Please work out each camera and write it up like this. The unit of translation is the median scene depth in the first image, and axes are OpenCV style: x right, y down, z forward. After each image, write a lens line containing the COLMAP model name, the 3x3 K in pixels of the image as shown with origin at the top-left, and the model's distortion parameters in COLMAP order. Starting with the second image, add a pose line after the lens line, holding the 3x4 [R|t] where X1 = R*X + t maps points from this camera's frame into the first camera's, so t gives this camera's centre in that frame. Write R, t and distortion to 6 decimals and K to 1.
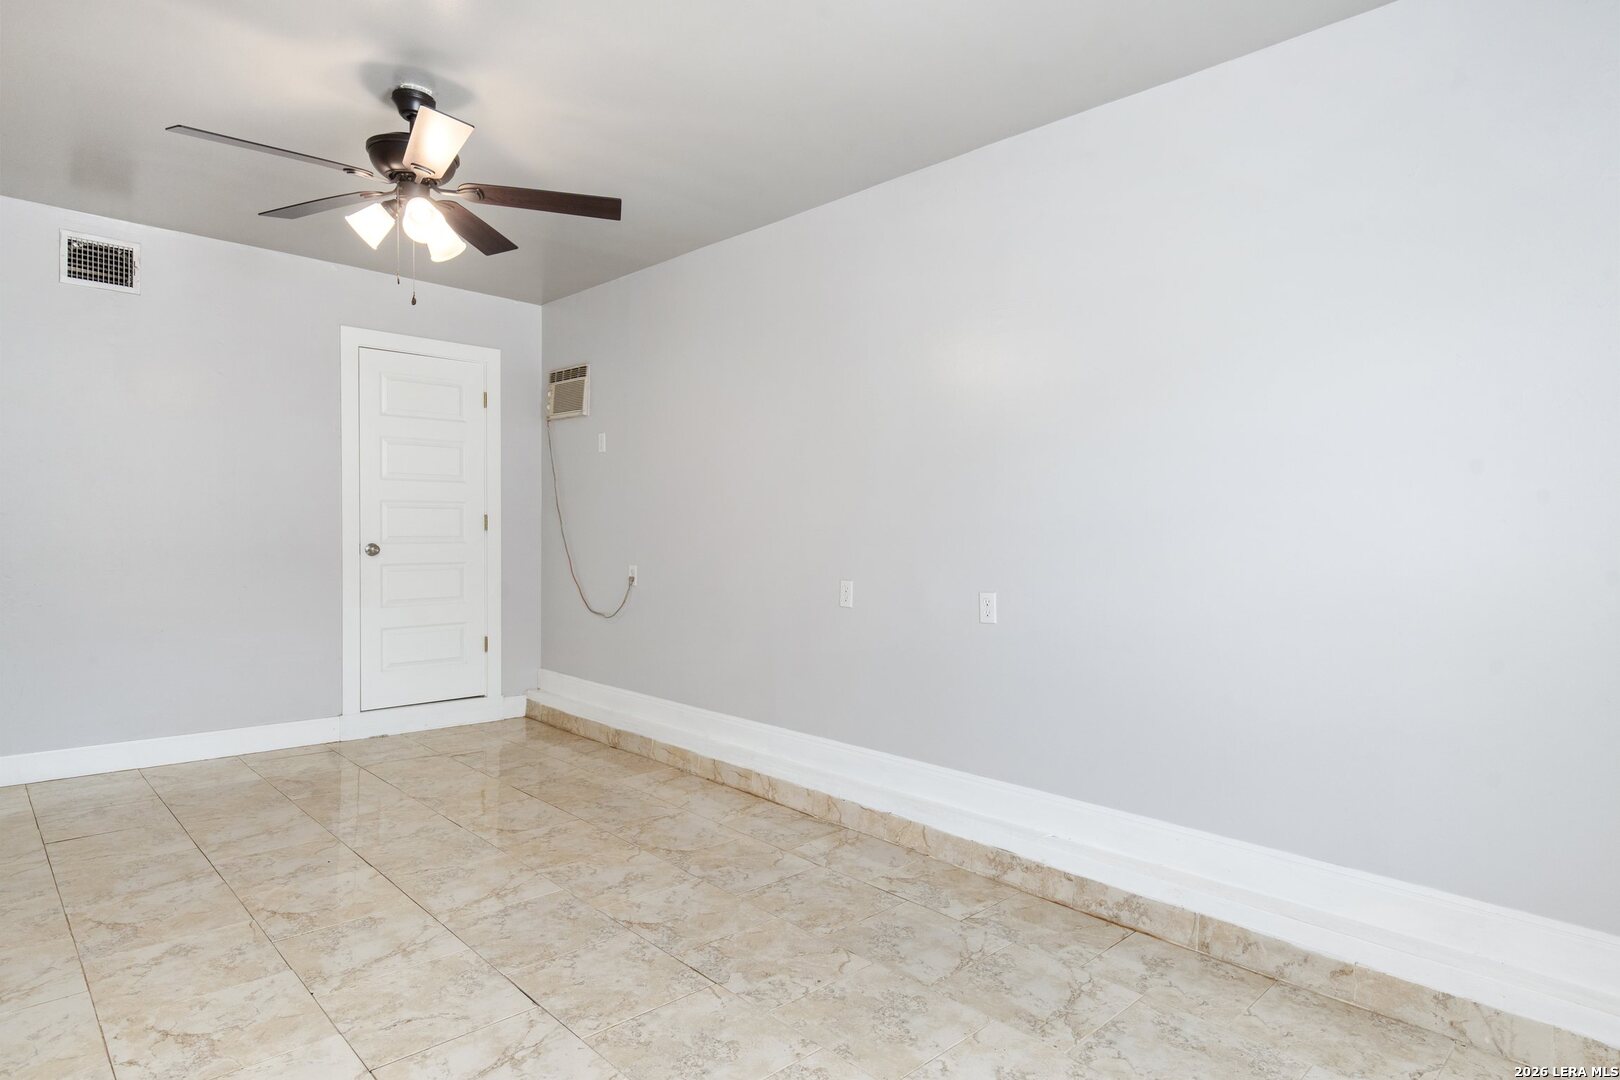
lens RADIAL K [[906.4, 0, 786.0], [0, 906.4, 534.3], [0, 0, 1]] dist [0.018137, -0.001014]
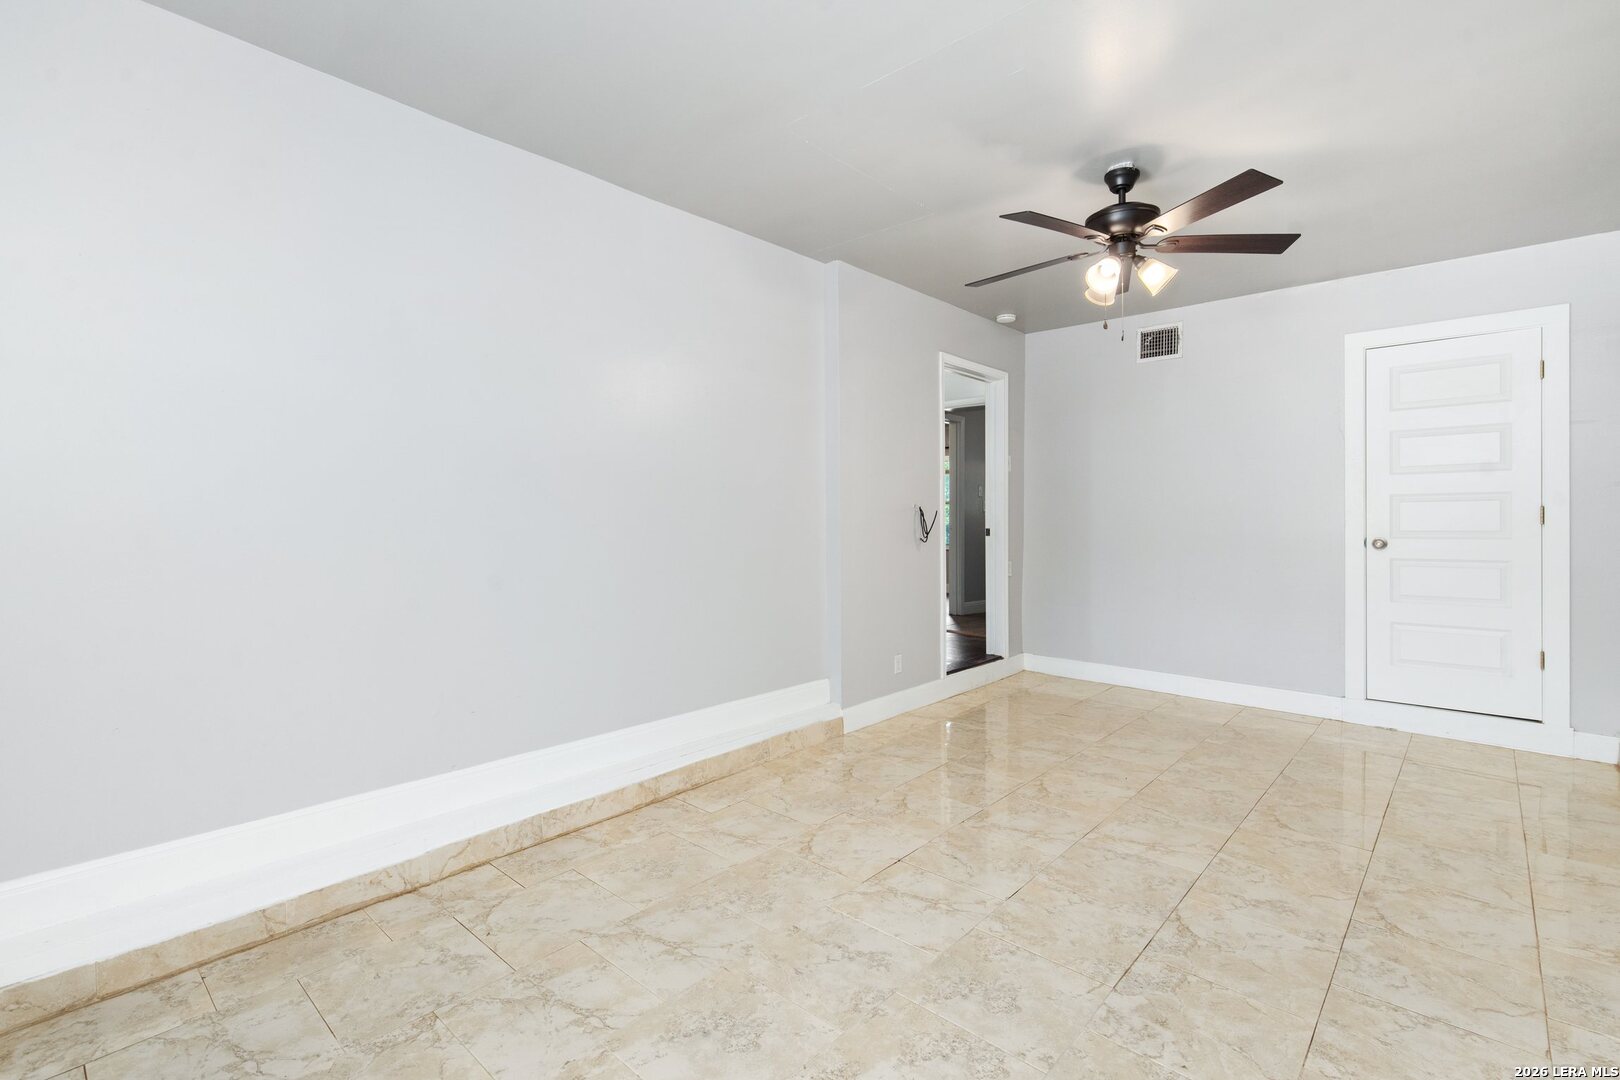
lens RADIAL K [[737.2, 0, 805.4], [0, 737.2, 528.9], [0, 0, 1]] dist [0.009451, -0.000459]
pose [[0.082772, 0.001847, -0.996567, 0.470287], [-0.005164, 0.999986, 0.001425, 0.003296], [0.996555, 0.005029, 0.082781, 0.416785]]
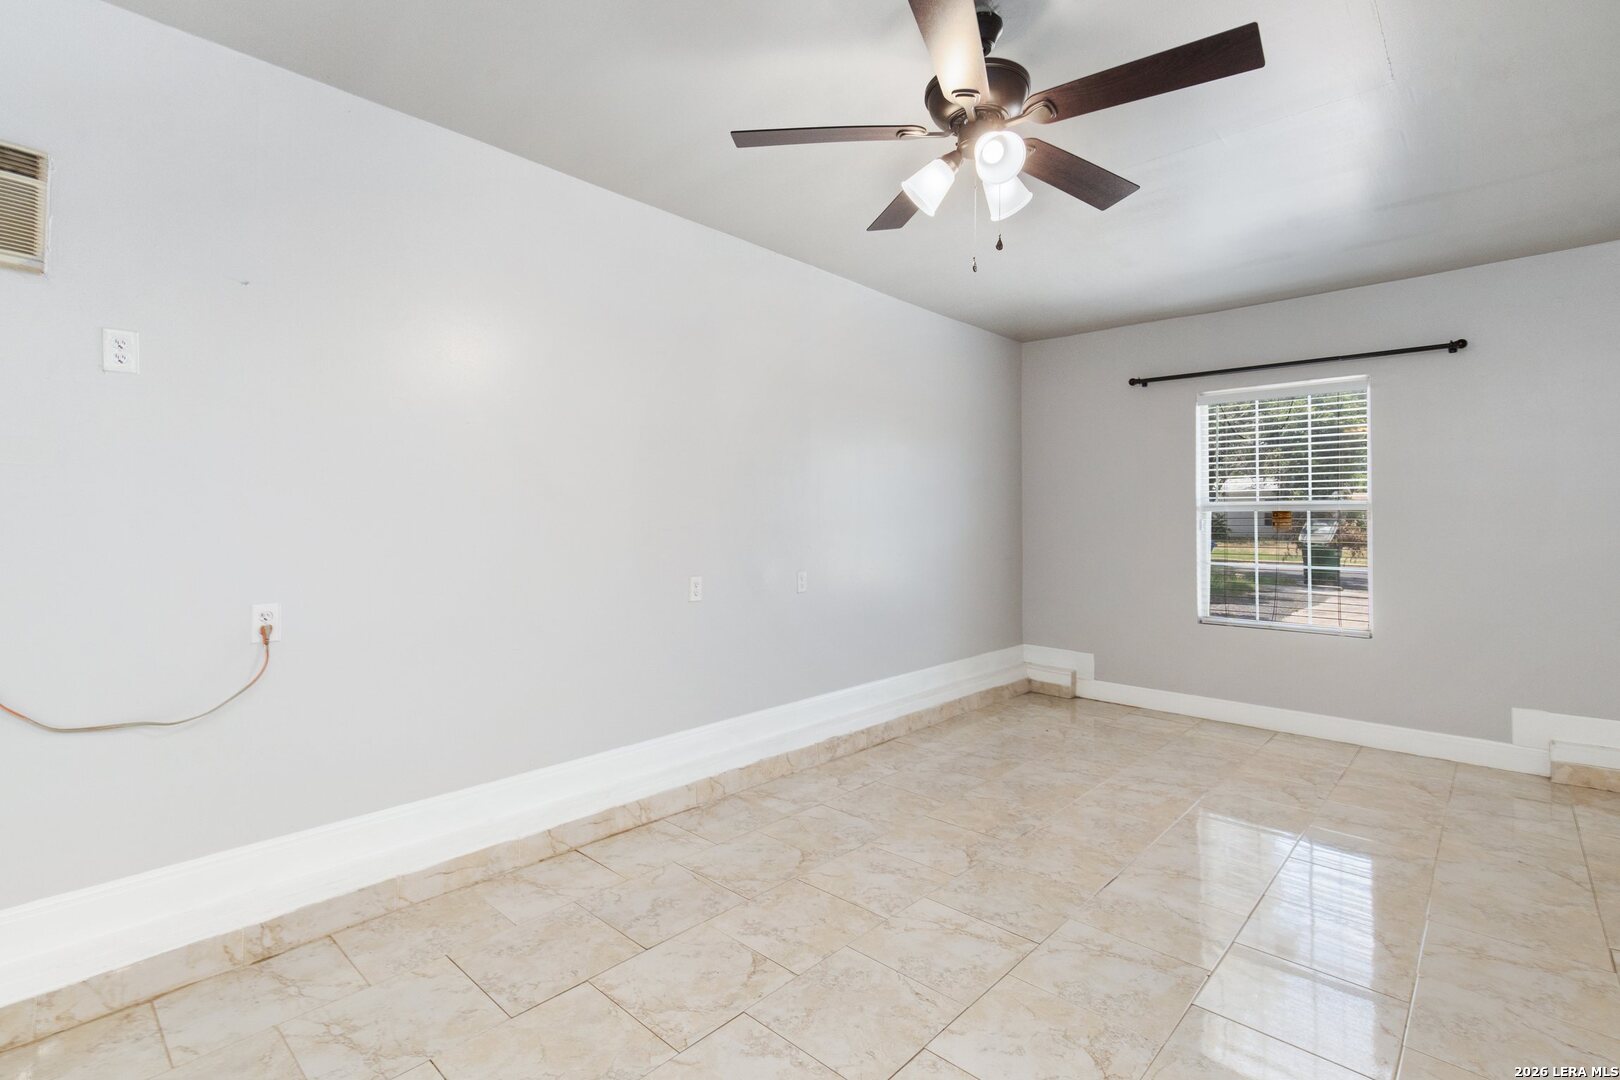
lens RADIAL K [[753.8, 0, 803.7], [0, 753.8, 494.6], [0, 0, 1]] dist [0.008048, -0.000650]
pose [[-0.077865, 0.022611, 0.996708, -0.918064], [0.000784, 0.999744, -0.022618, -0.028110], [-0.996964, -0.000980, -0.077863, 1.026595]]
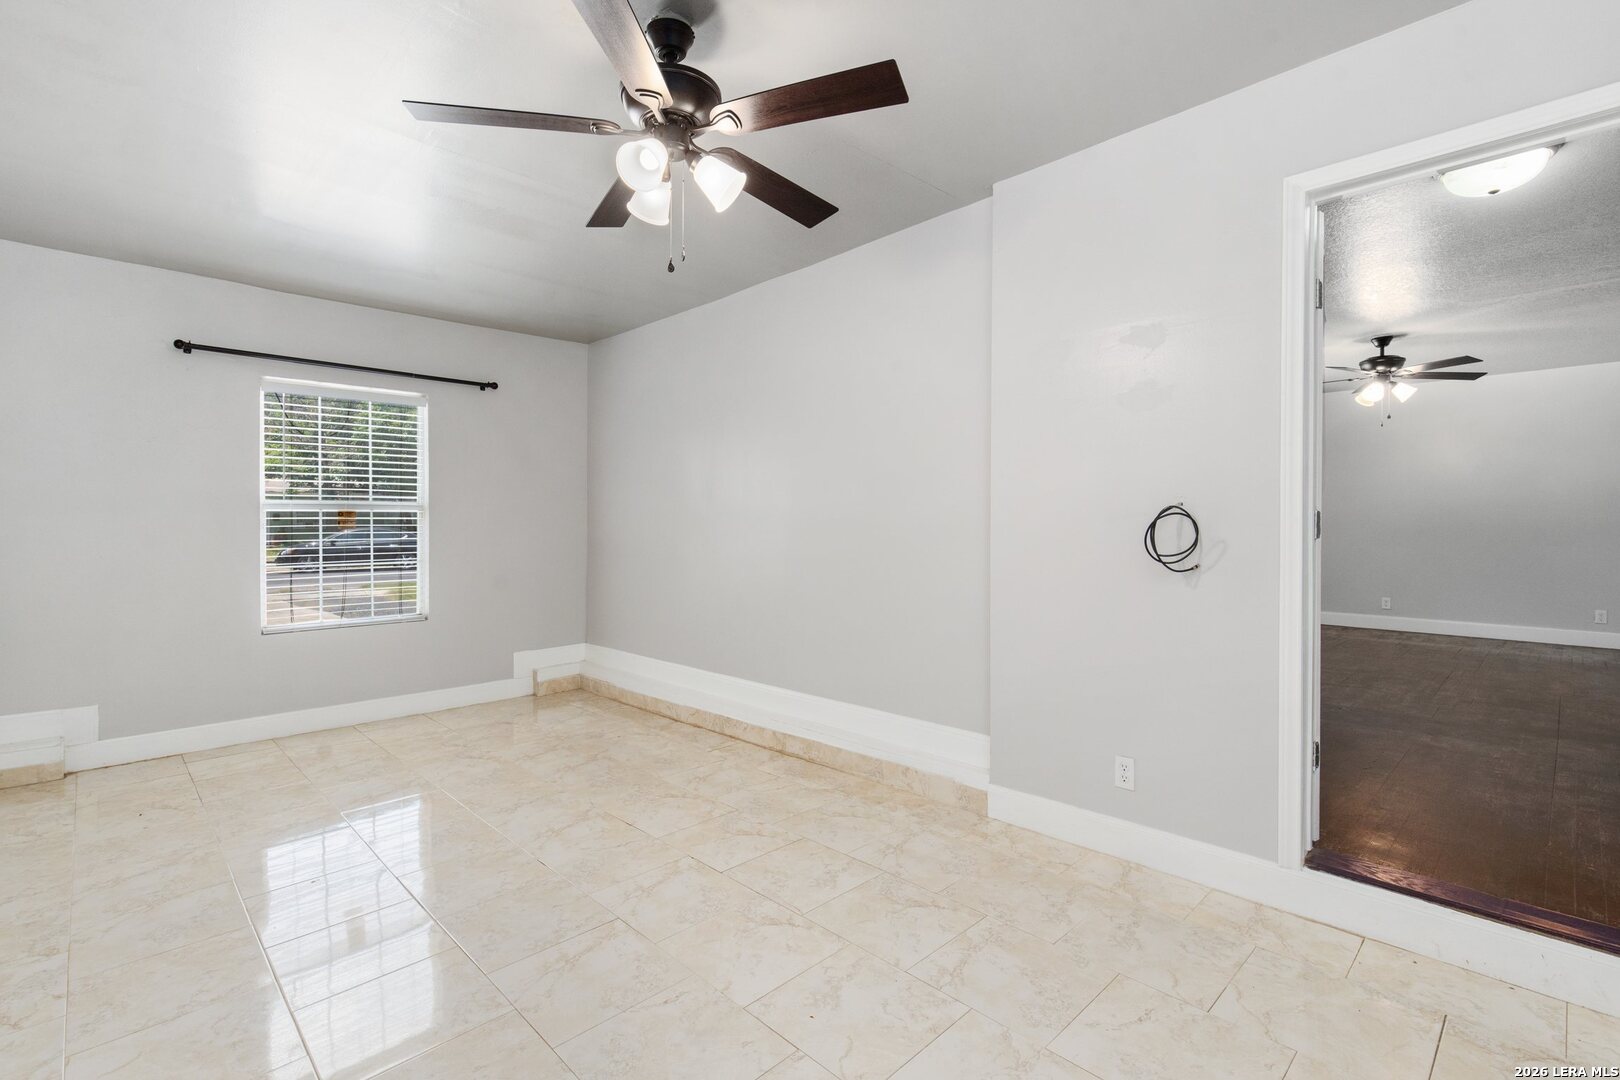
lens RADIAL K [[737.2, 0, 805.4], [0, 737.2, 528.9], [0, 0, 1]] dist [0.009451, -0.000459]
pose [[-0.999623, -0.007209, -0.026505, -0.439787], [-0.007627, 0.999847, 0.015713, -0.023431], [0.026387, 0.015909, -0.999525, 1.434838]]
